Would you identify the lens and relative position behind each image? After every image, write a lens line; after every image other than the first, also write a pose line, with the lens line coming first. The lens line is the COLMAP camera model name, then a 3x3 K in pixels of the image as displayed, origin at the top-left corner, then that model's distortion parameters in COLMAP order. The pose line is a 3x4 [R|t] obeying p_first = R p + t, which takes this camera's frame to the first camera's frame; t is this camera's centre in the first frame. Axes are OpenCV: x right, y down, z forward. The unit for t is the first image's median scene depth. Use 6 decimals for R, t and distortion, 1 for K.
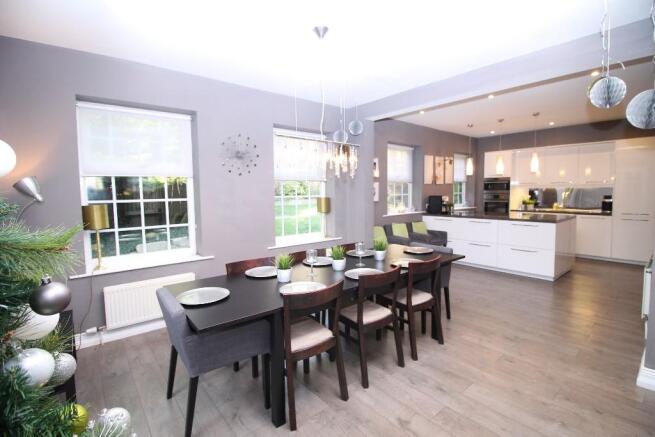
lens RADIAL K [[307.1, 0, 325.6], [0, 307.1, 216.3], [0, 0, 1]] dist [-0.014973, -0.001928]
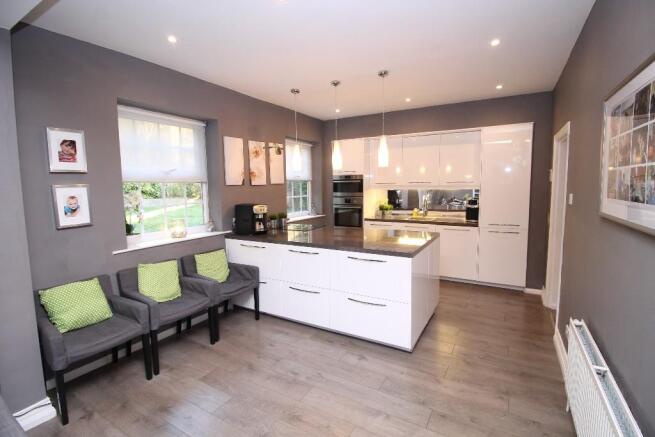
lens RADIAL K [[307.1, 0, 326.1], [0, 307.1, 217.7], [0, 0, 1]] dist [-0.014973, -0.001928]
pose [[0.940165, -0.037129, 0.338691, 0.289914], [0.029471, 0.999181, 0.027728, -0.051377], [-0.339443, -0.016088, 0.940489, 0.361229]]
